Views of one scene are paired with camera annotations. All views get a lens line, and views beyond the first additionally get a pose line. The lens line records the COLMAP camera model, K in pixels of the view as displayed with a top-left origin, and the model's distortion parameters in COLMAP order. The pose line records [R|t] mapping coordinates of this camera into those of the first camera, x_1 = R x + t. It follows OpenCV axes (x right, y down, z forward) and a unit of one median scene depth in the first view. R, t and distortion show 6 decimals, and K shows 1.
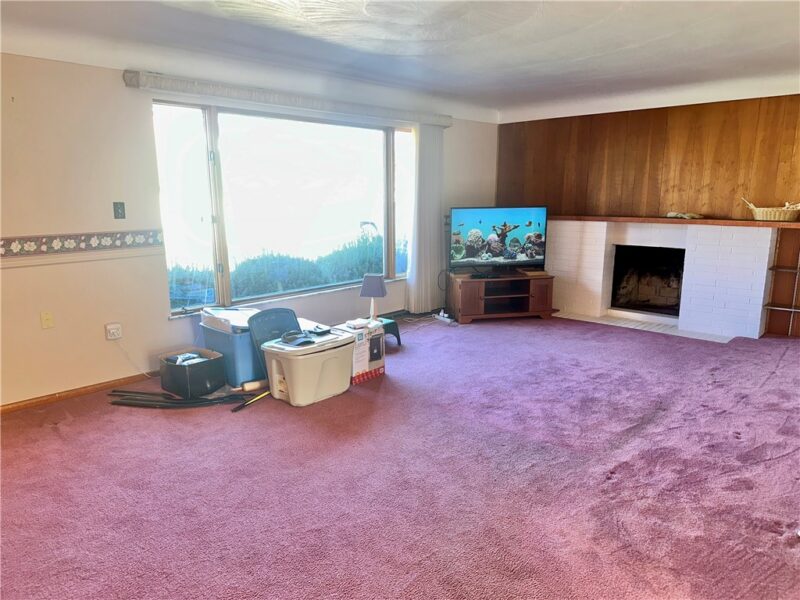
lens RADIAL K [[553.3, 0, 389.7], [0, 553.3, 300.7], [0, 0, 1]] dist [0.077953, -0.092842]
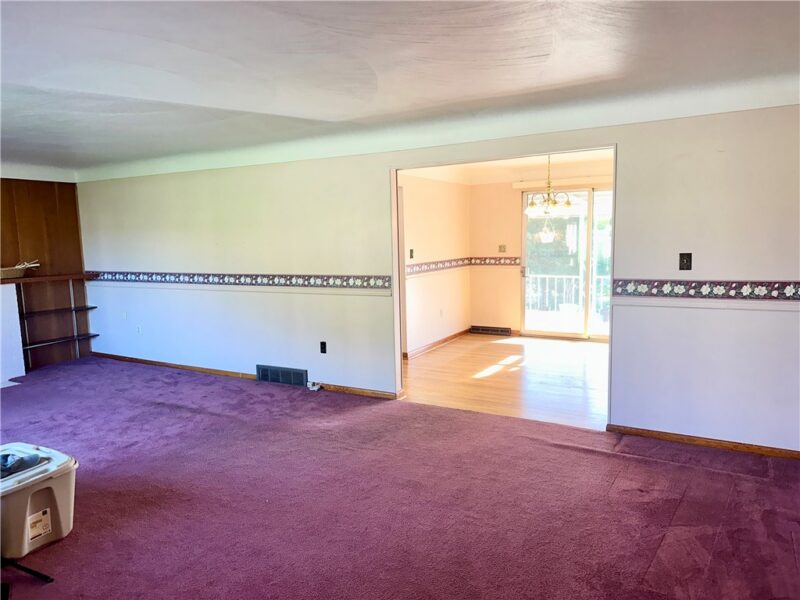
lens RADIAL K [[557.0, 0, 400.0], [0, 557.0, 300.0], [0, 0, 1]] dist [0.071819, -0.101444]
pose [[-0.241622, -0.097290, 0.965481, -0.686041], [0.215517, 0.964731, 0.151150, -0.097040], [-0.946135, 0.244599, -0.212132, 0.456524]]
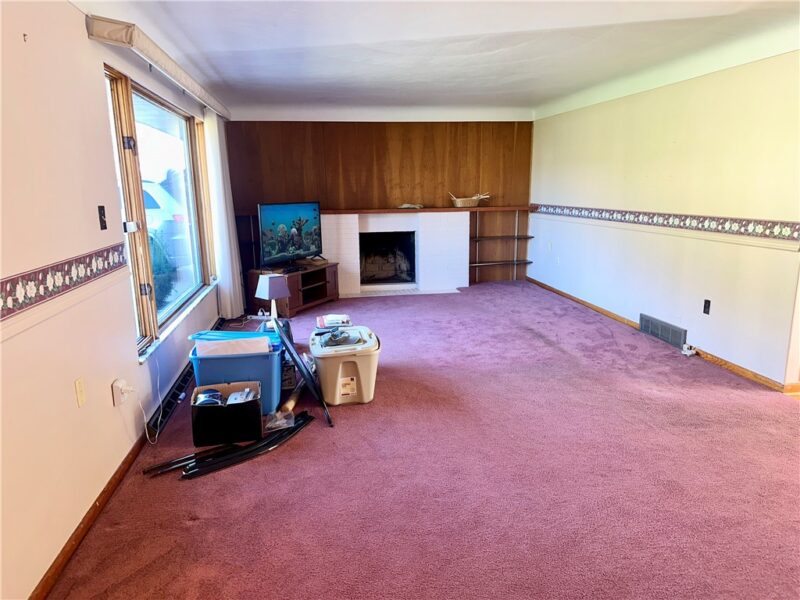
lens RADIAL K [[557.0, 0, 400.0], [0, 557.0, 300.0], [0, 0, 1]] dist [0.071819, -0.101444]
pose [[0.608658, -0.159127, 0.777312, -0.604902], [0.163954, 0.983763, 0.073009, -0.035580], [-0.776308, 0.083006, 0.624864, 0.223996]]
